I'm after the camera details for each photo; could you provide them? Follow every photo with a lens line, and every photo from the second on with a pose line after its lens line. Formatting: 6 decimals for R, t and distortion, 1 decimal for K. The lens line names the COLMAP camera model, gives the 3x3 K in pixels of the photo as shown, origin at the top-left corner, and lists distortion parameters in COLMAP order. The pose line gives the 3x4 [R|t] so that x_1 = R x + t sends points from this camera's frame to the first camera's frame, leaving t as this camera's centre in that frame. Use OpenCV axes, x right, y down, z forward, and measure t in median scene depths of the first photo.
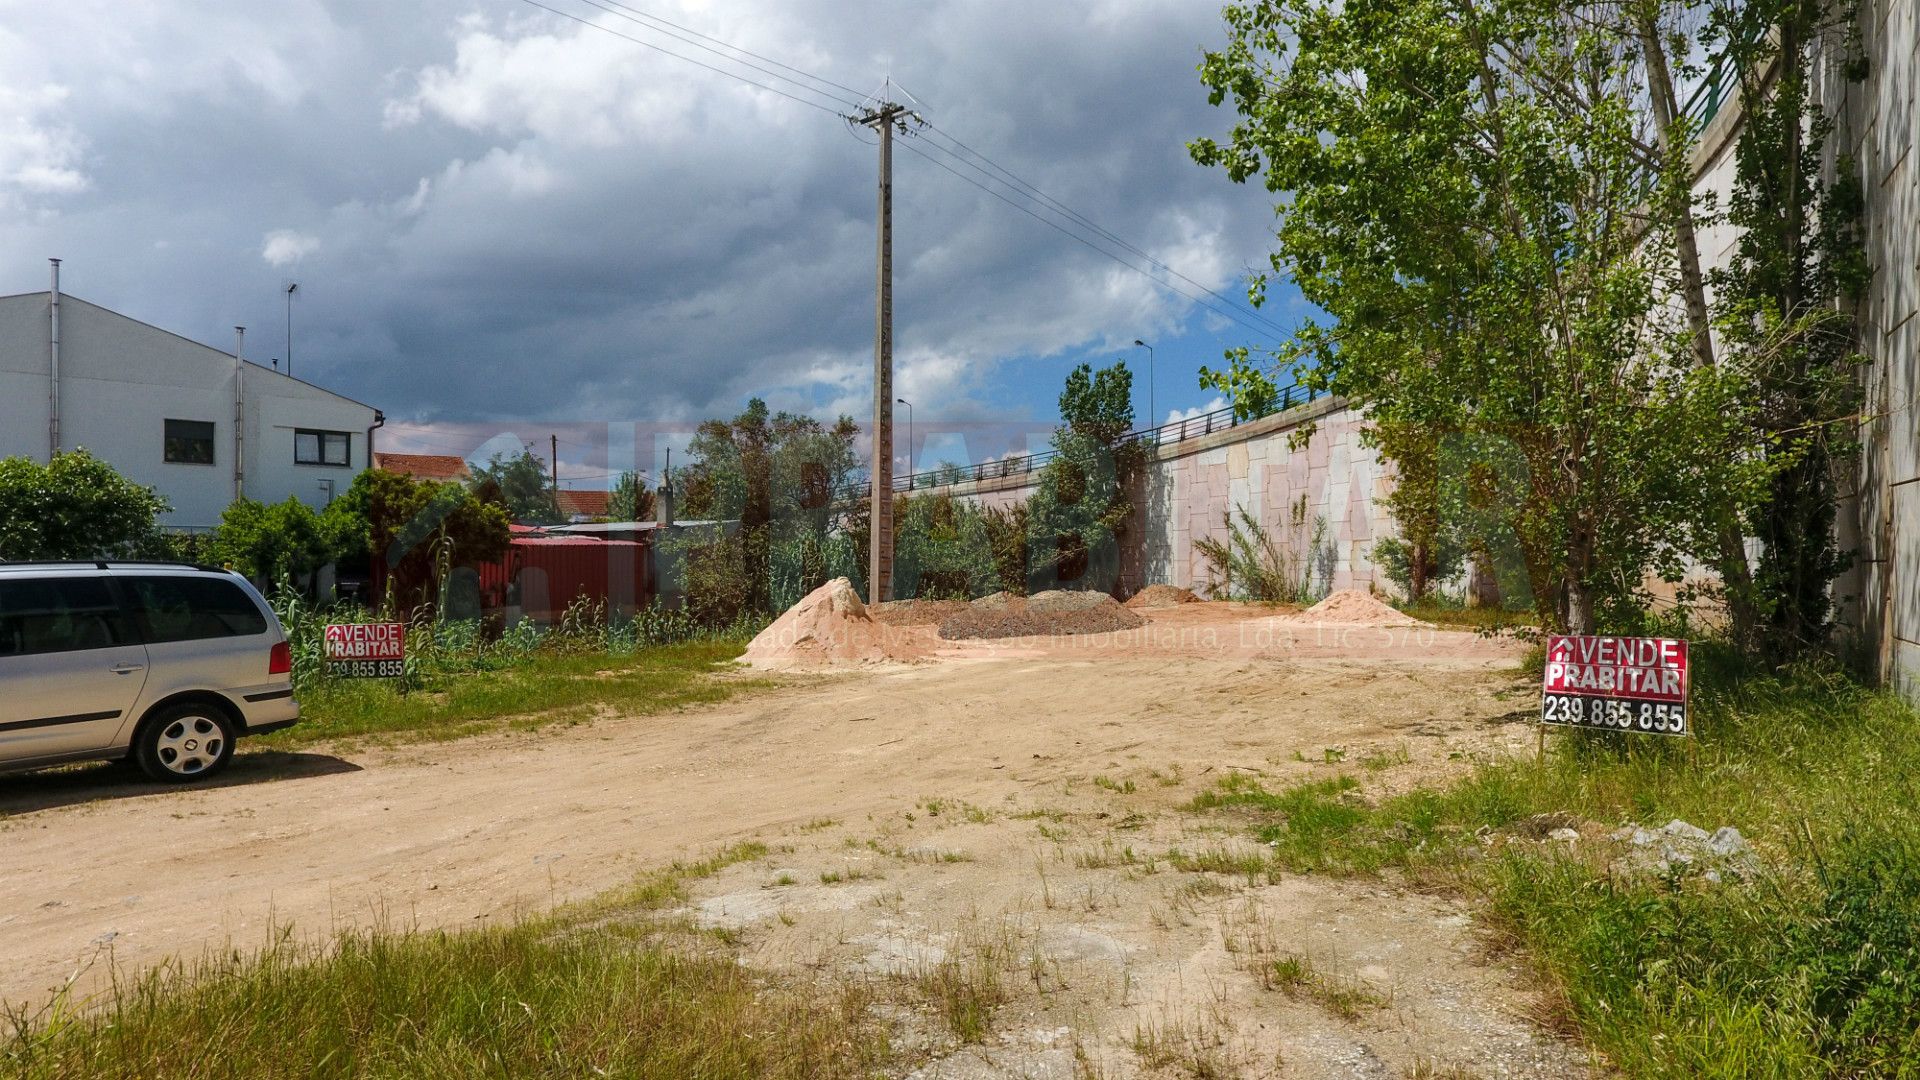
lens RADIAL K [[1123.6, 0, 957.8], [0, 1123.6, 548.0], [0, 0, 1]] dist [0.001320, -0.005541]
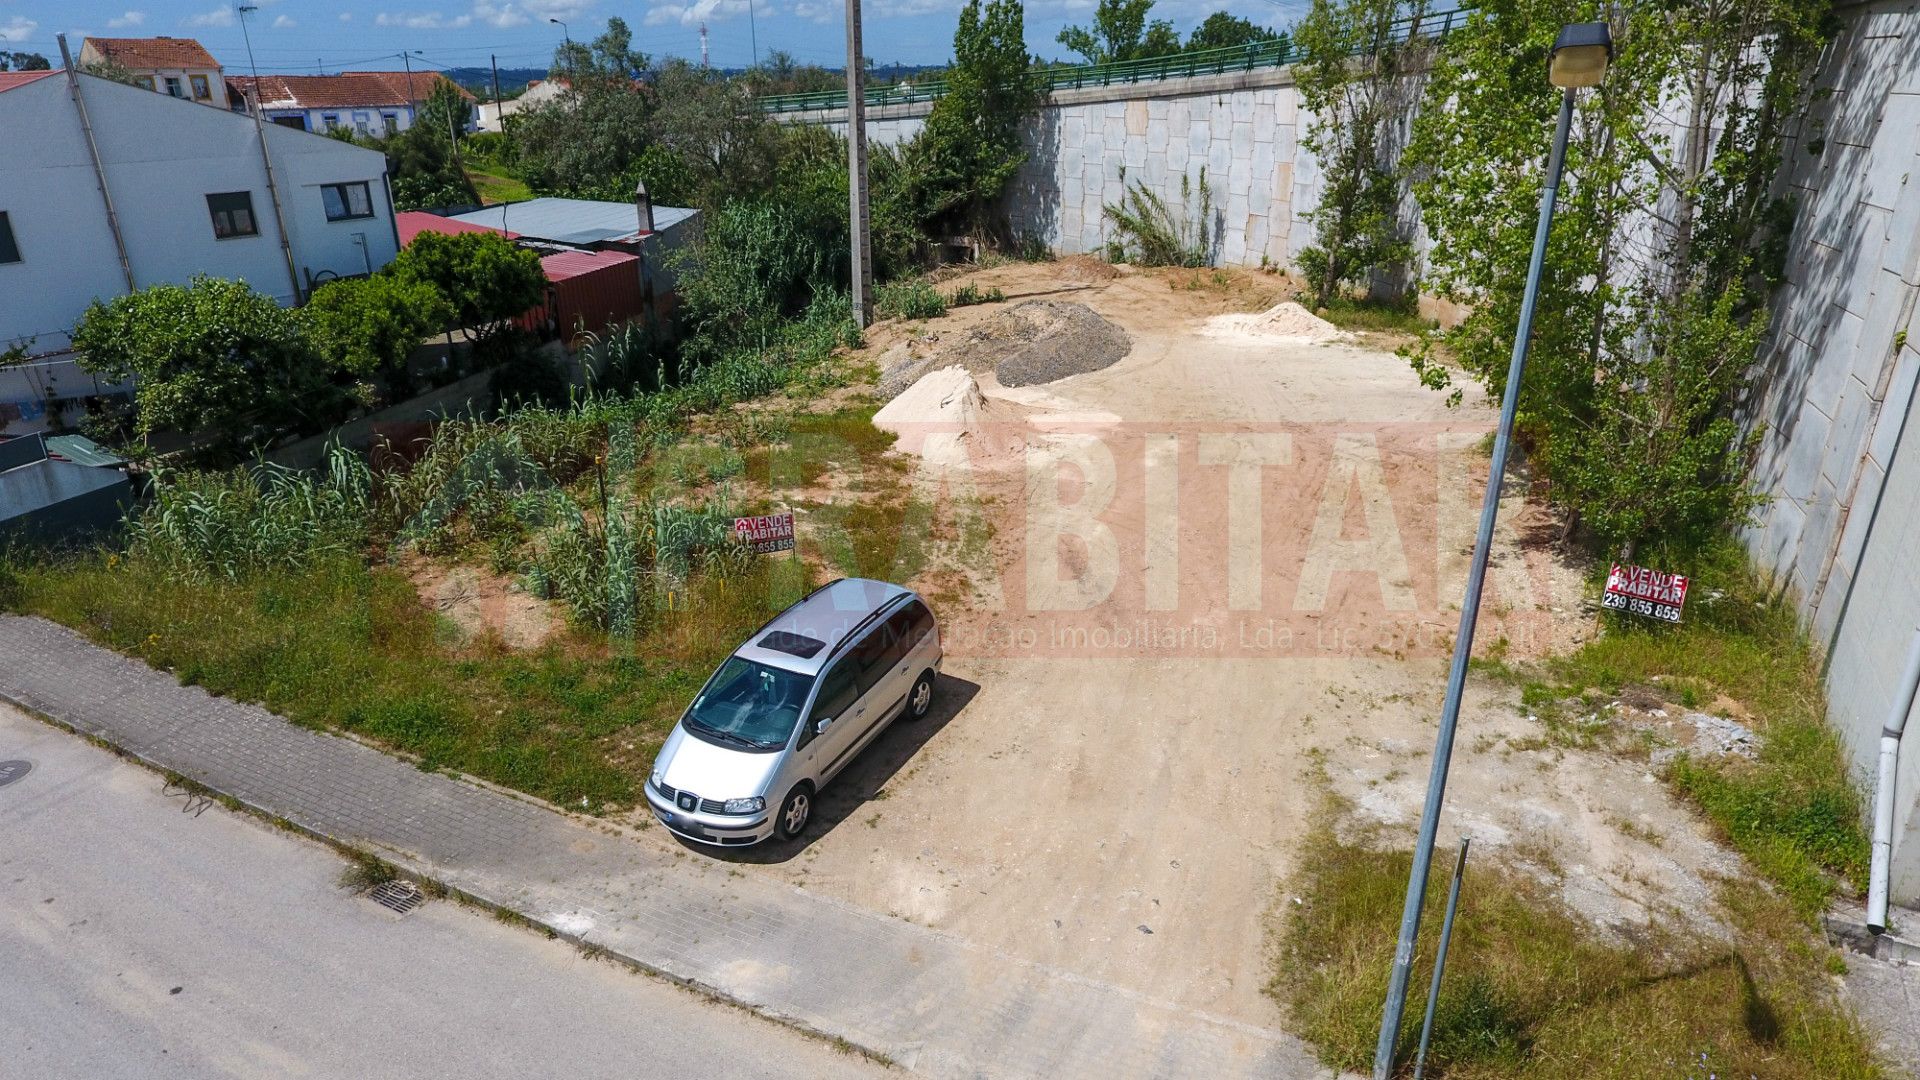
lens RADIAL K [[1123.6, 0, 957.8], [0, 1123.6, 548.0], [0, 0, 1]] dist [0.001320, -0.005541]
pose [[0.976602, -0.088394, 0.196048, -0.256635], [0.004320, 0.919501, 0.393063, -0.192921], [-0.215011, -0.383019, 0.898369, -0.126262]]
